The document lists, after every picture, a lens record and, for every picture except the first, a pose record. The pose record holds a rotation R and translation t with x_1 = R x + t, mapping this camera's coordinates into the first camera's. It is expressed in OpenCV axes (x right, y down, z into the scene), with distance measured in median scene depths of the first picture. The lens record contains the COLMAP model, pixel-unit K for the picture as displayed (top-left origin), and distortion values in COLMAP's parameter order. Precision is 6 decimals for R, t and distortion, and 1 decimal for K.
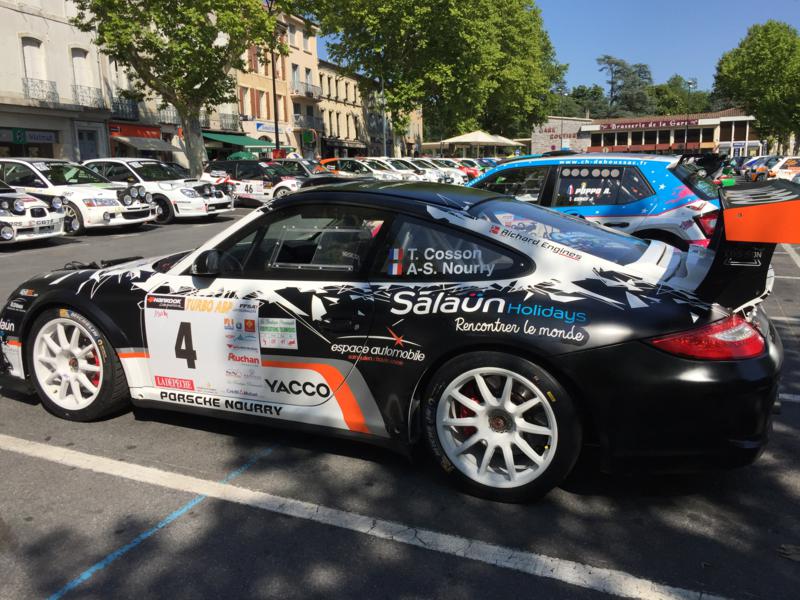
lens RADIAL K [[689.0, 0, 399.9], [0, 689.0, 302.3], [0, 0, 1]] dist [0.033509, -0.038712]
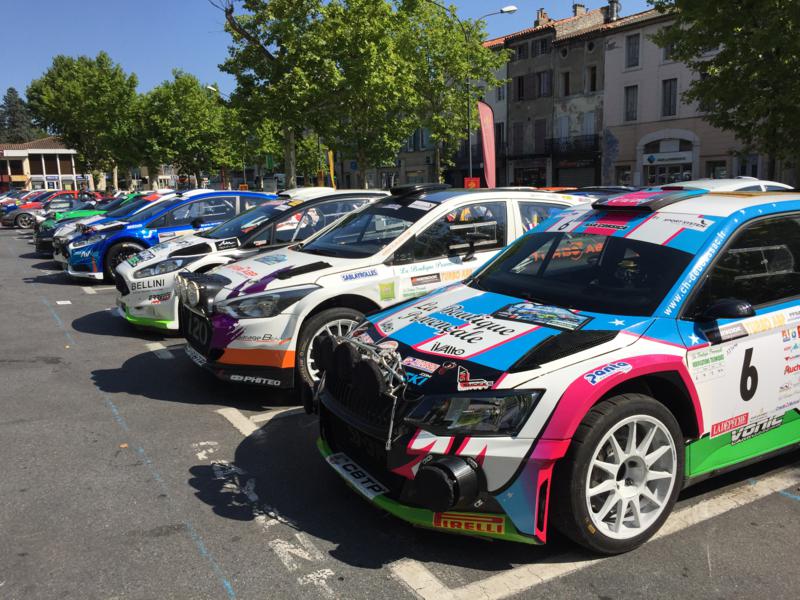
lens RADIAL K [[689.0, 0, 400.4], [0, 689.0, 300.5], [0, 0, 1]] dist [0.033509, -0.038712]
pose [[0.576293, -0.125492, 0.807551, -0.036043], [0.165747, 0.985552, 0.034871, -0.018144], [-0.800259, 0.113754, 0.588766, 0.086175]]
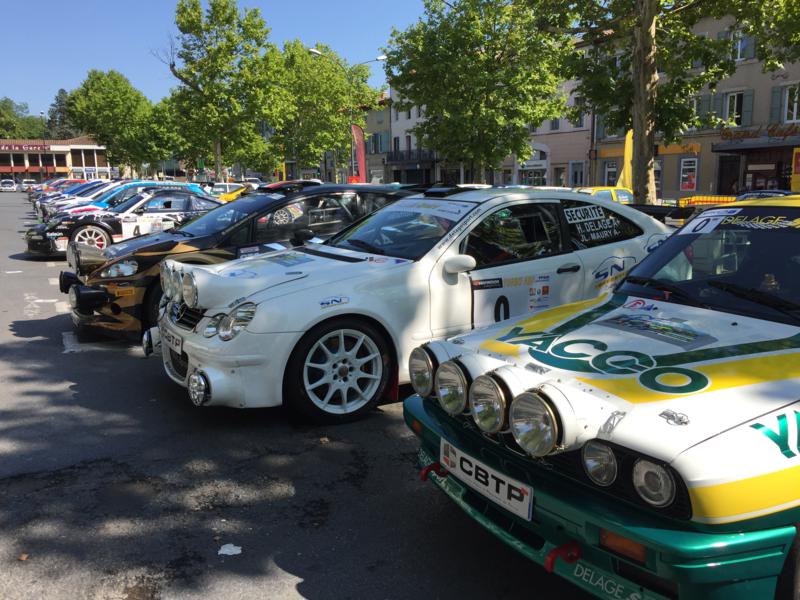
lens RADIAL K [[689.0, 0, 400.5], [0, 689.0, 302.7], [0, 0, 1]] dist [0.033509, -0.038712]
pose [[0.629214, -0.113646, 0.768879, -0.105725], [0.138239, 0.989843, 0.033178, 0.023287], [-0.764840, 0.085413, 0.638533, -0.110162]]
